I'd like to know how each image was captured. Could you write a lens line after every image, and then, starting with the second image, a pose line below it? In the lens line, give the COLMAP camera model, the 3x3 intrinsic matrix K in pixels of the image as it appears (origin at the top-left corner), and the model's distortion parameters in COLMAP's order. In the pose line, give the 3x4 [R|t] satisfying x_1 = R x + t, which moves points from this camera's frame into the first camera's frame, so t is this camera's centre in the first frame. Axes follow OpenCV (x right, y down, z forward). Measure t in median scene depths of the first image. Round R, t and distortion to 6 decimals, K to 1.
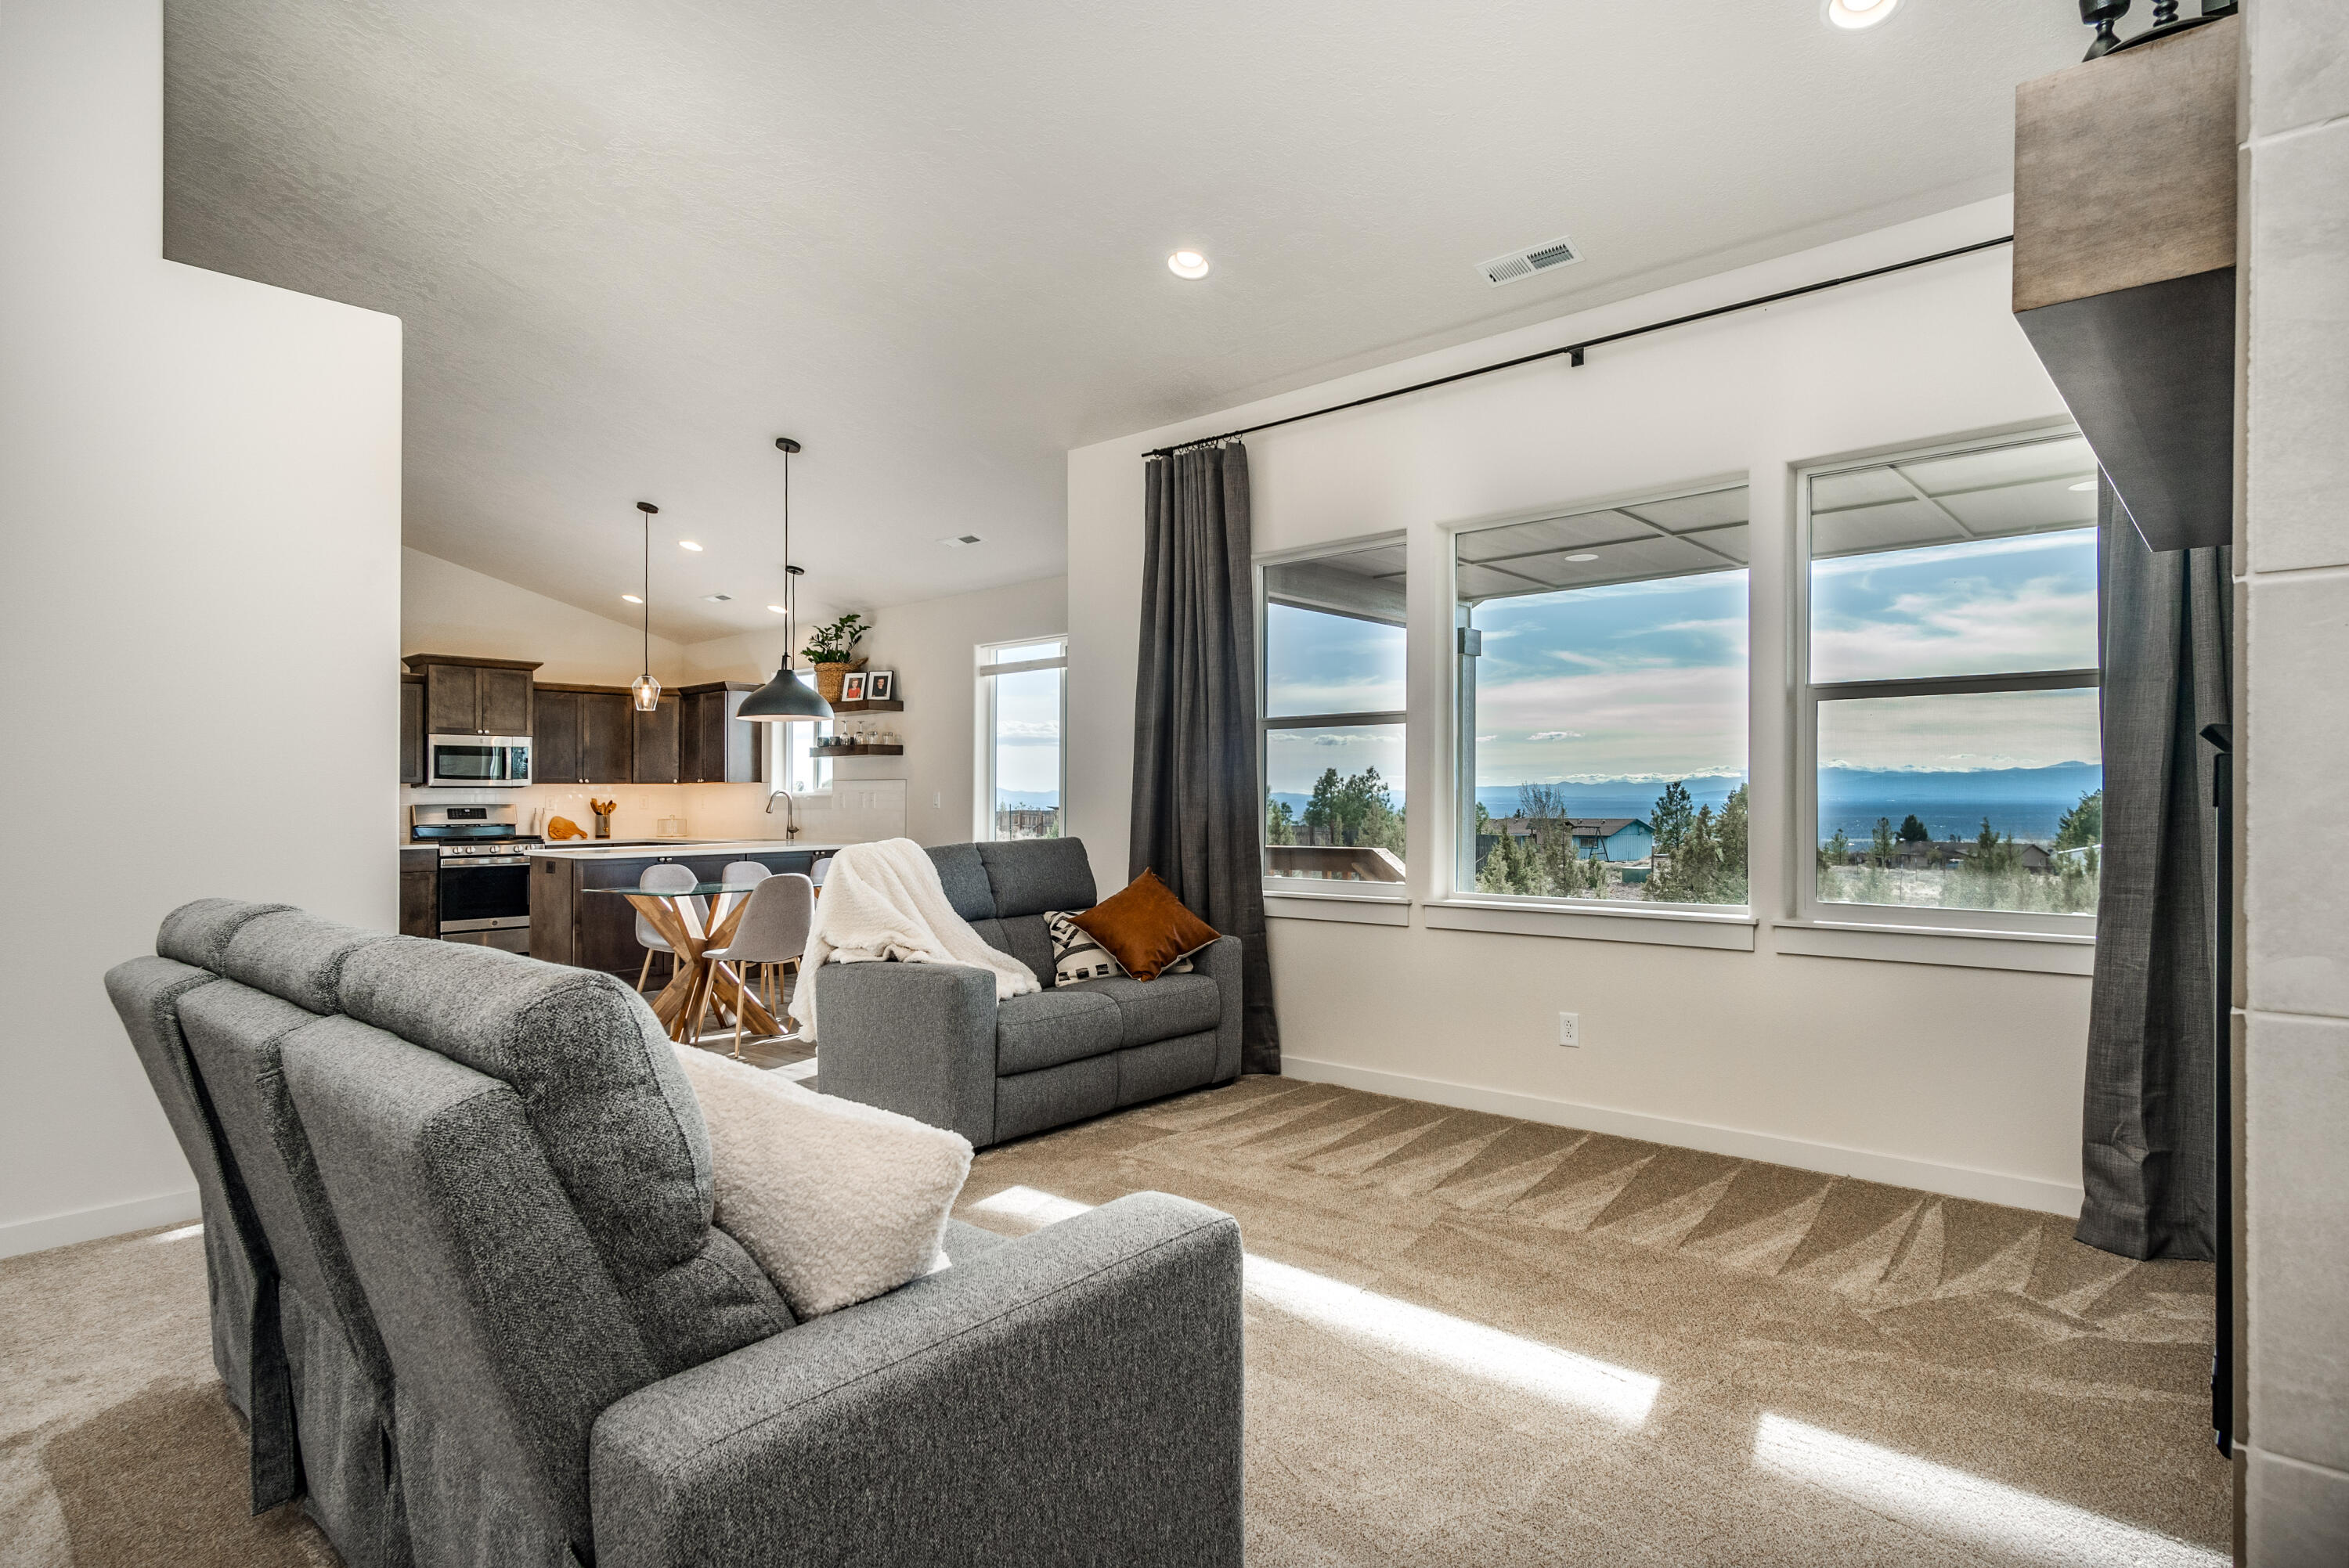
lens RADIAL K [[1245.6, 0, 1182.4], [0, 1245.6, 801.9], [0, 0, 1]] dist [0.000312, 0.000158]
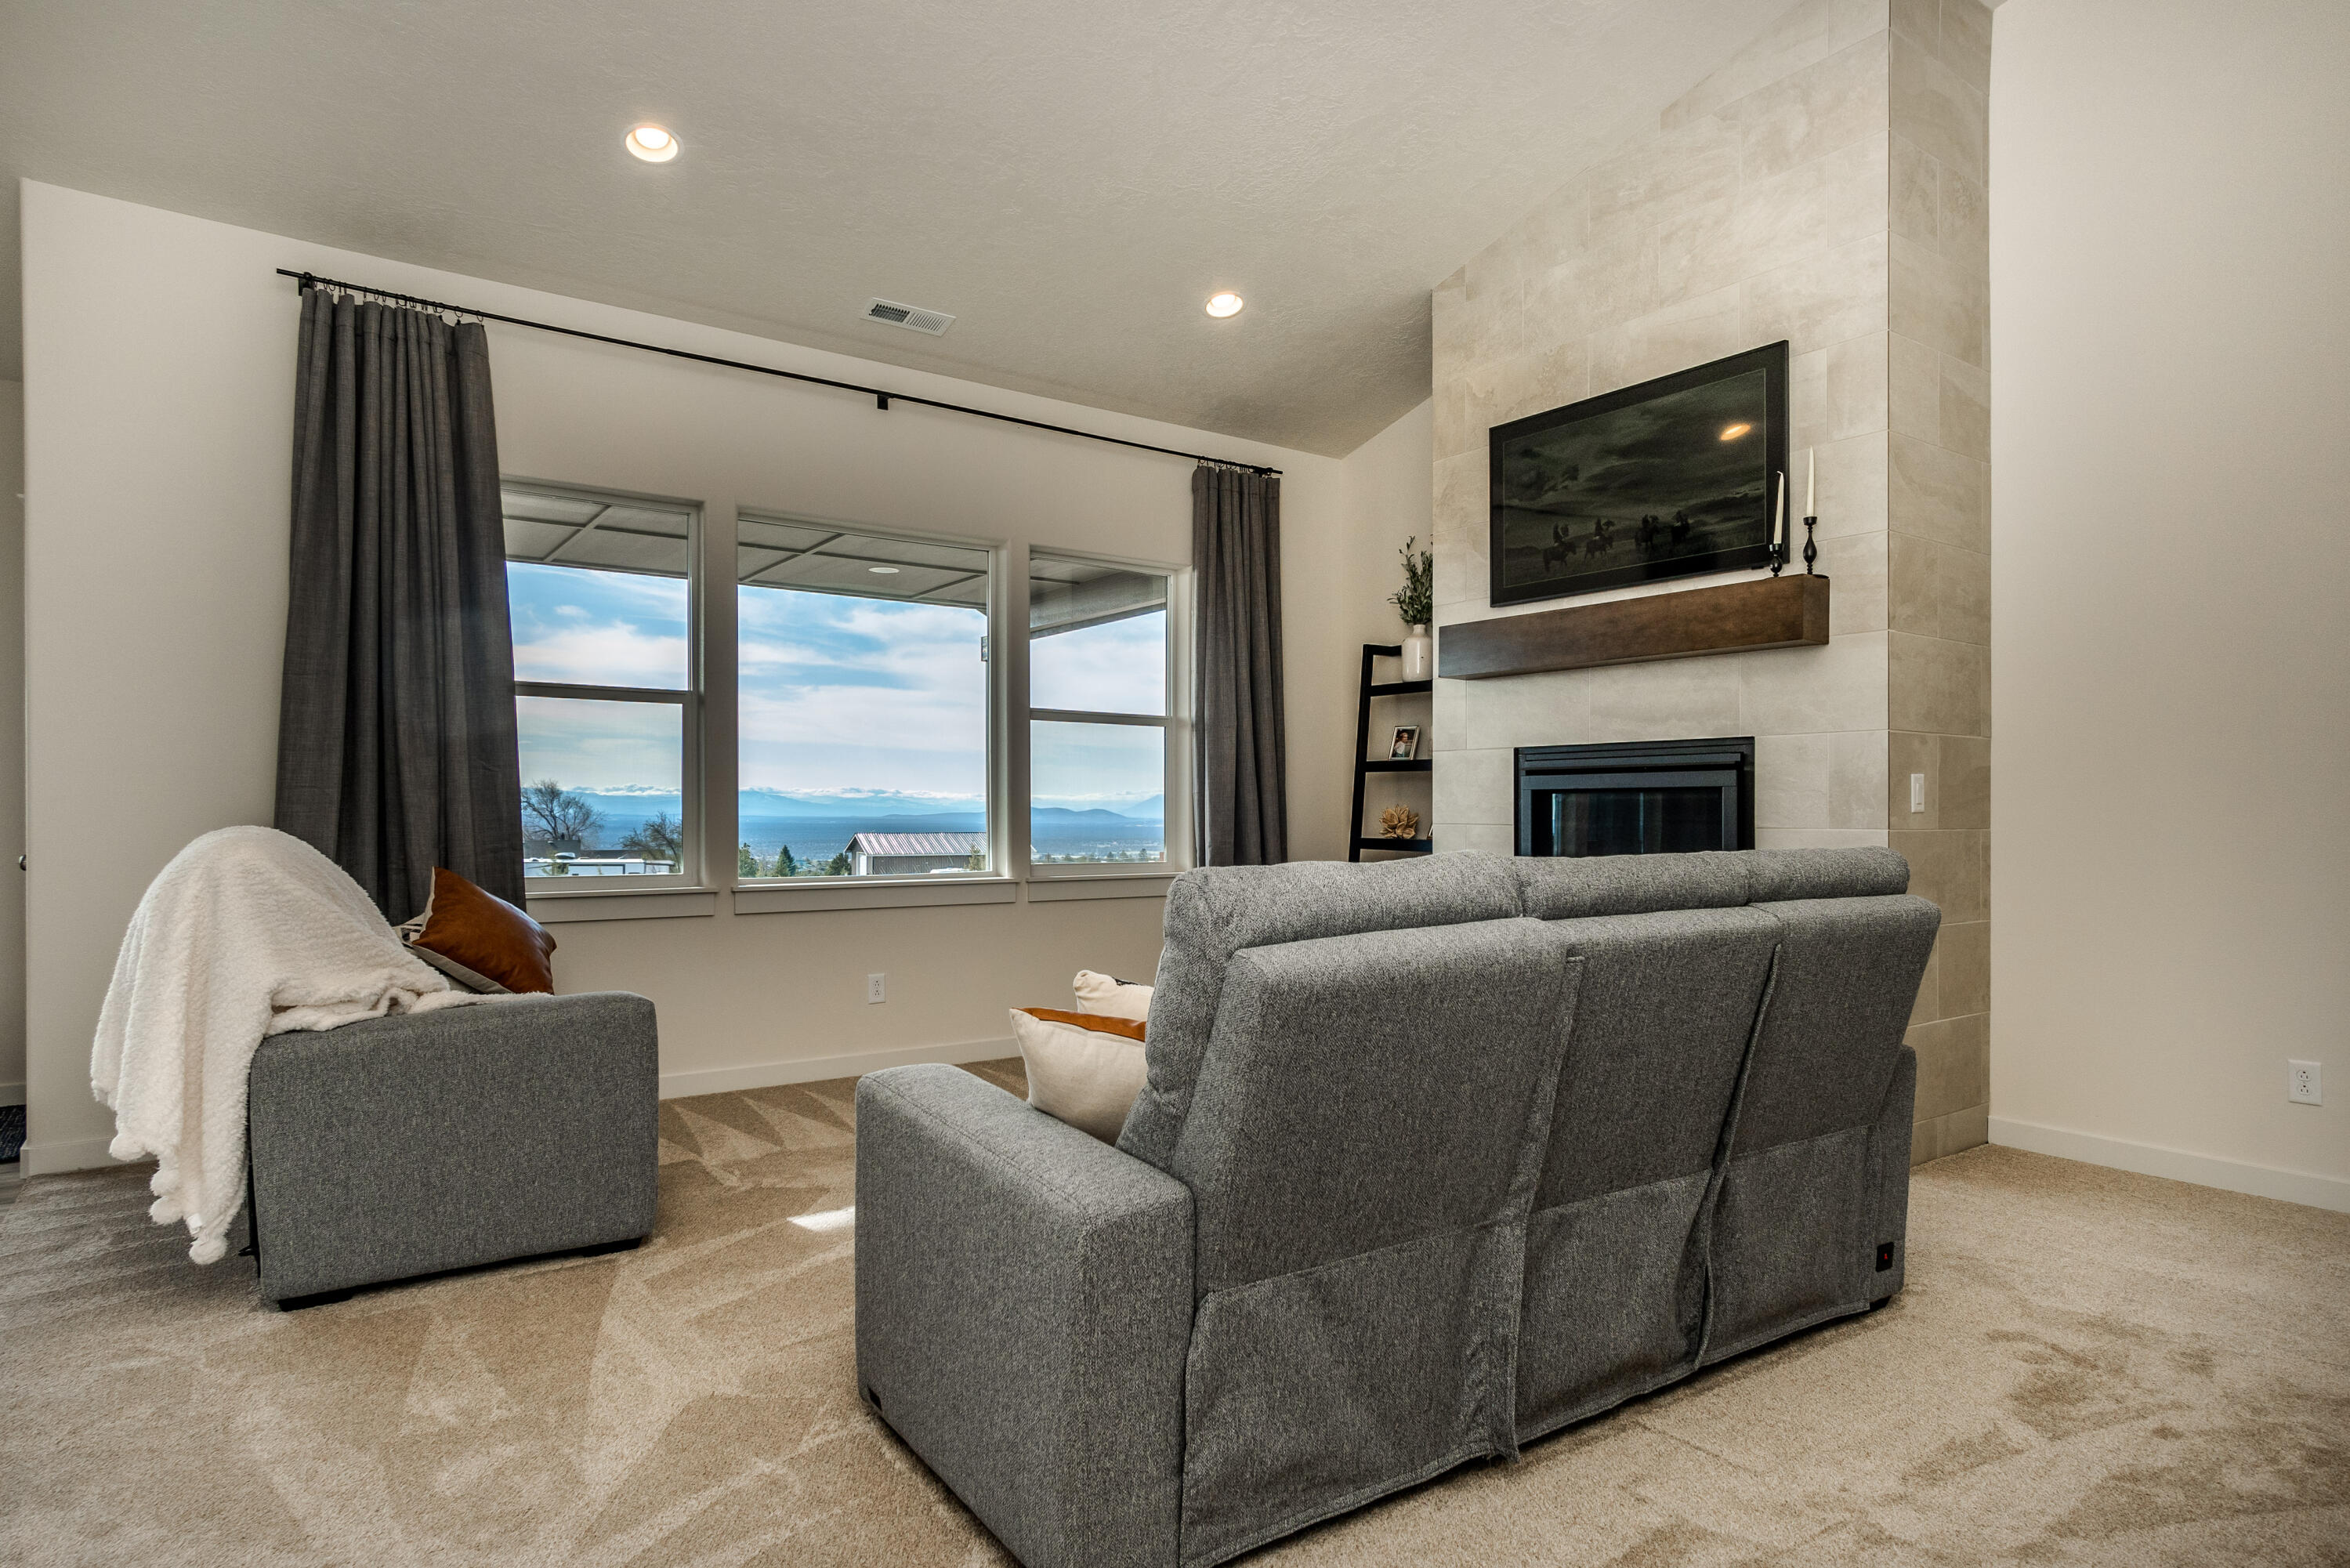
lens RADIAL K [[1348.1, 0, 1190.0], [0, 1348.1, 789.9], [0, 0, 1]] dist [0.039812, 0.000162]
pose [[0.224569, 0.020260, 0.974248, -0.830814], [-0.005767, 0.999794, -0.019462, 0.023303], [-0.974441, -0.001248, 0.224639, 0.438625]]
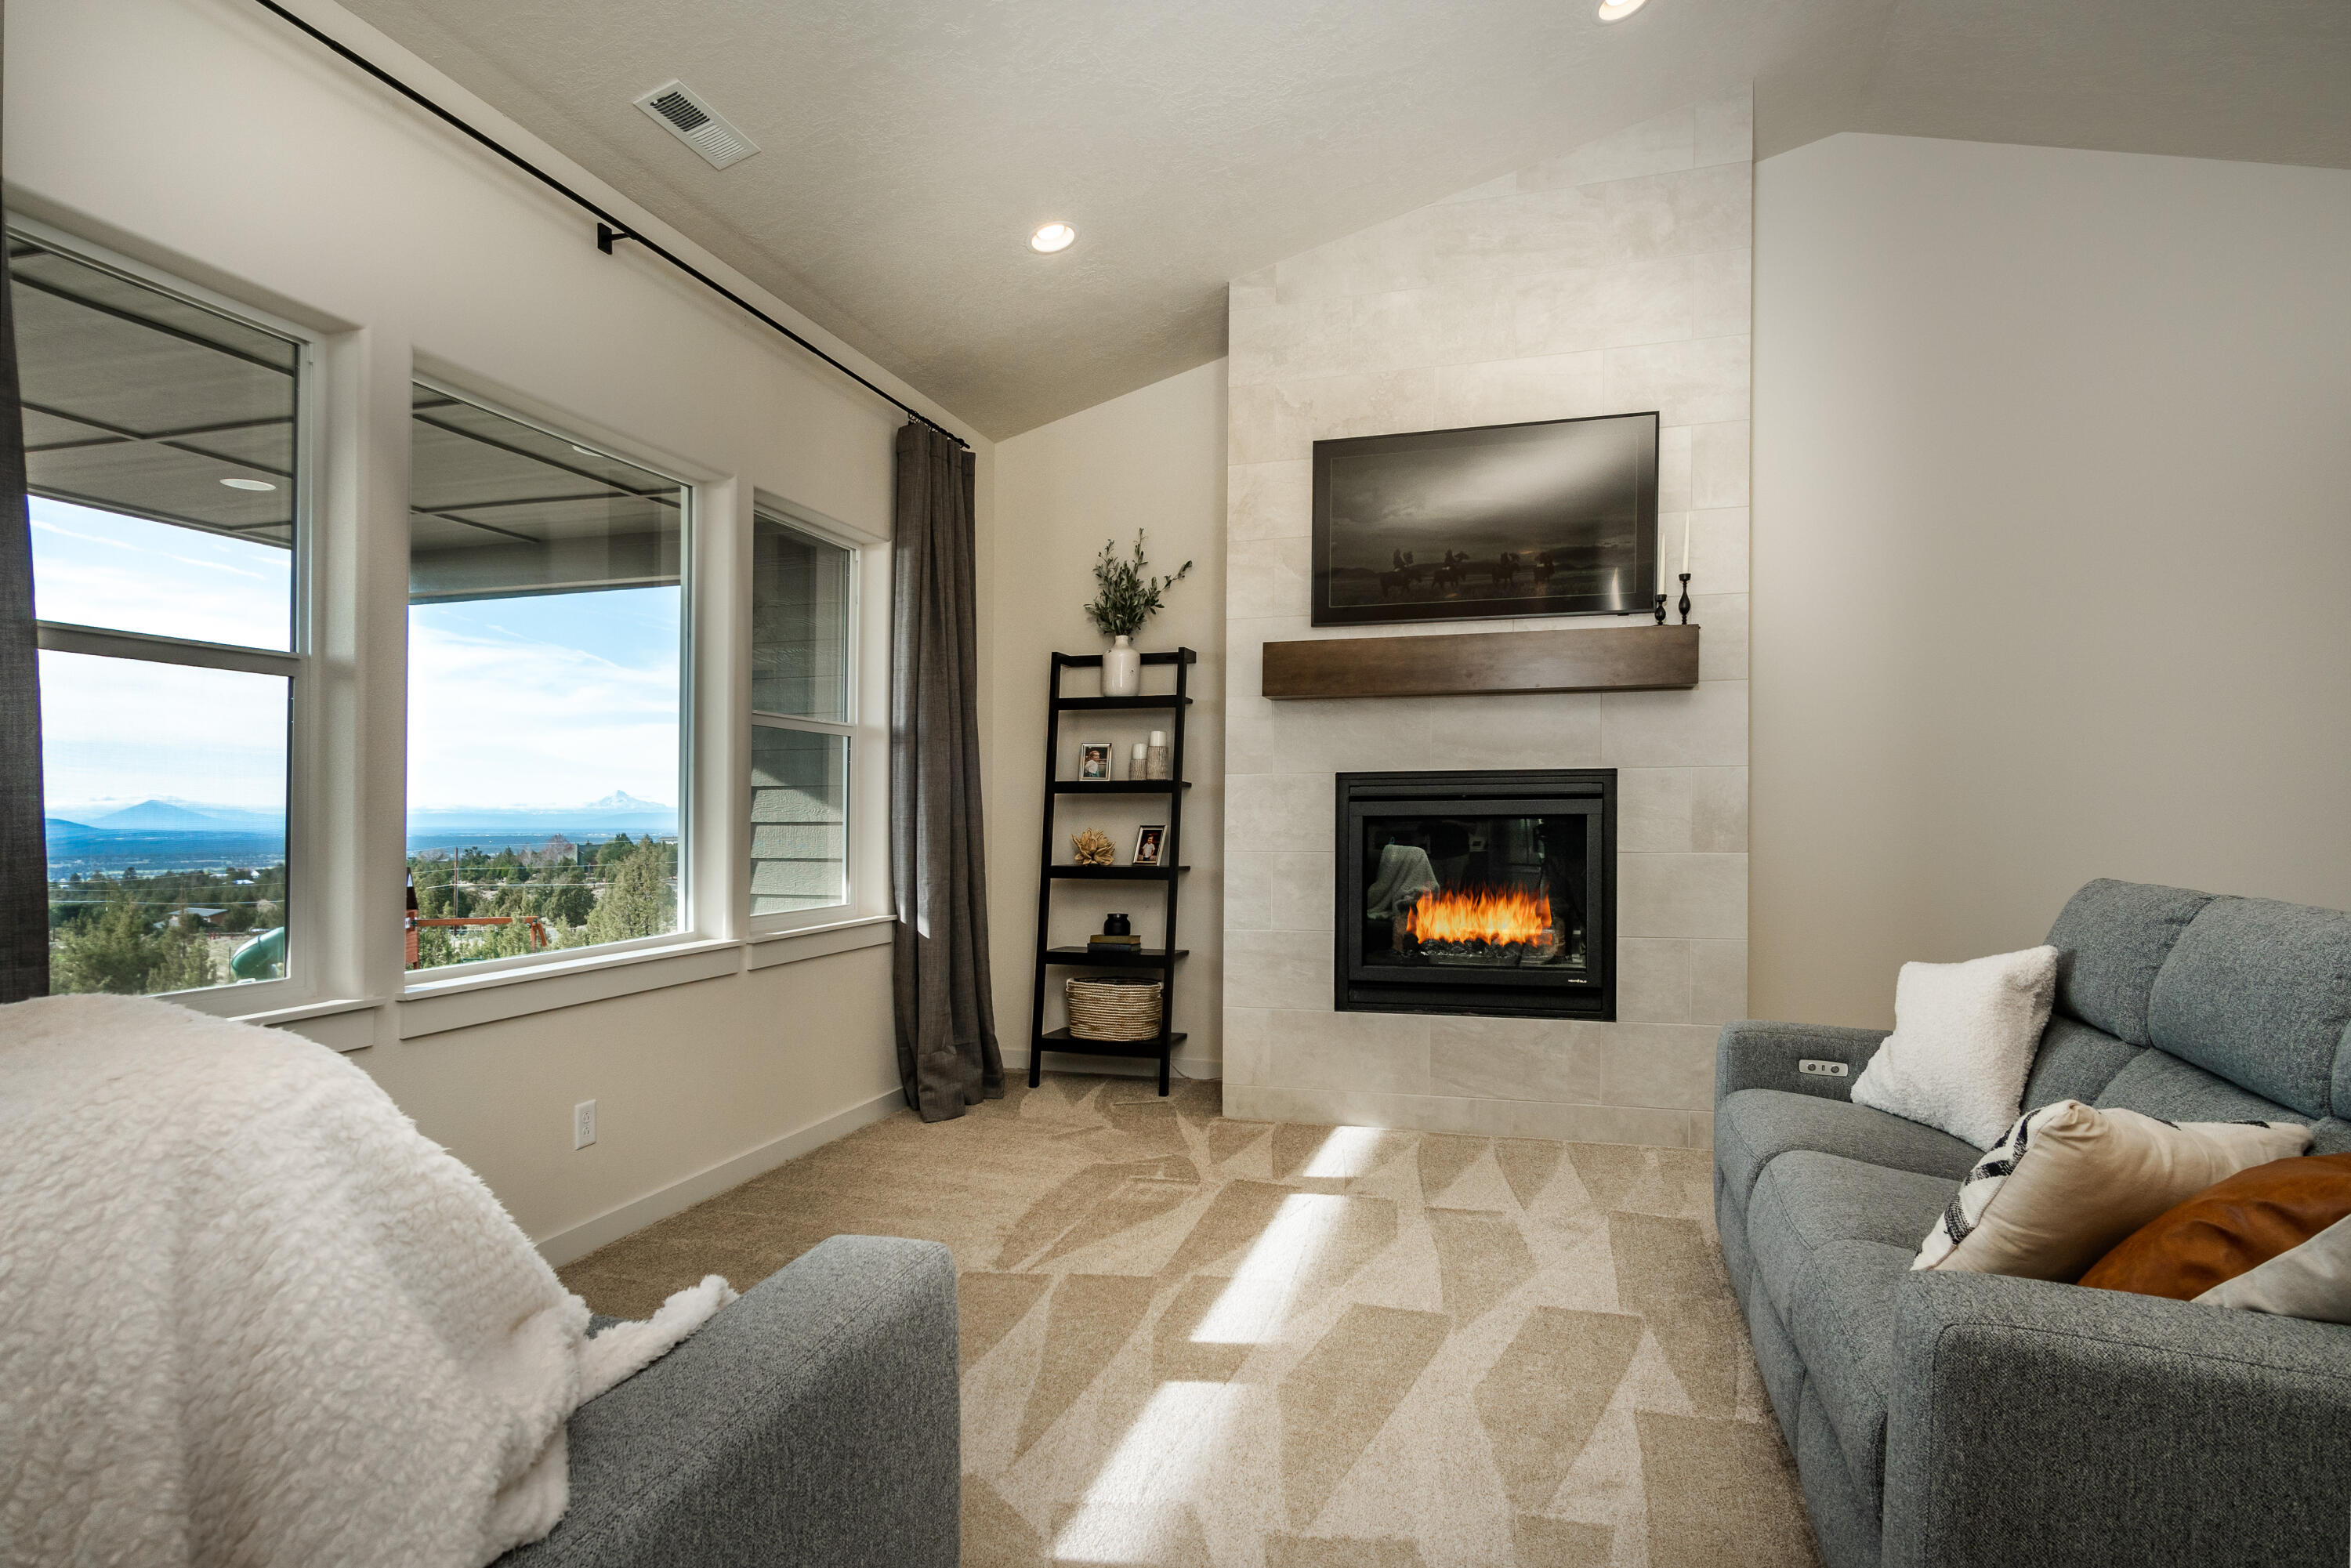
lens RADIAL K [[1246.7, 0, 1183.5], [0, 1246.7, 801.9], [0, 0, 1]] dist [0.000312, 0.000158]
pose [[-0.422290, 0.014198, 0.906350, -0.530840], [0.007244, 0.999898, -0.012289, -0.000856], [-0.906432, 0.001376, -0.422350, 0.983241]]
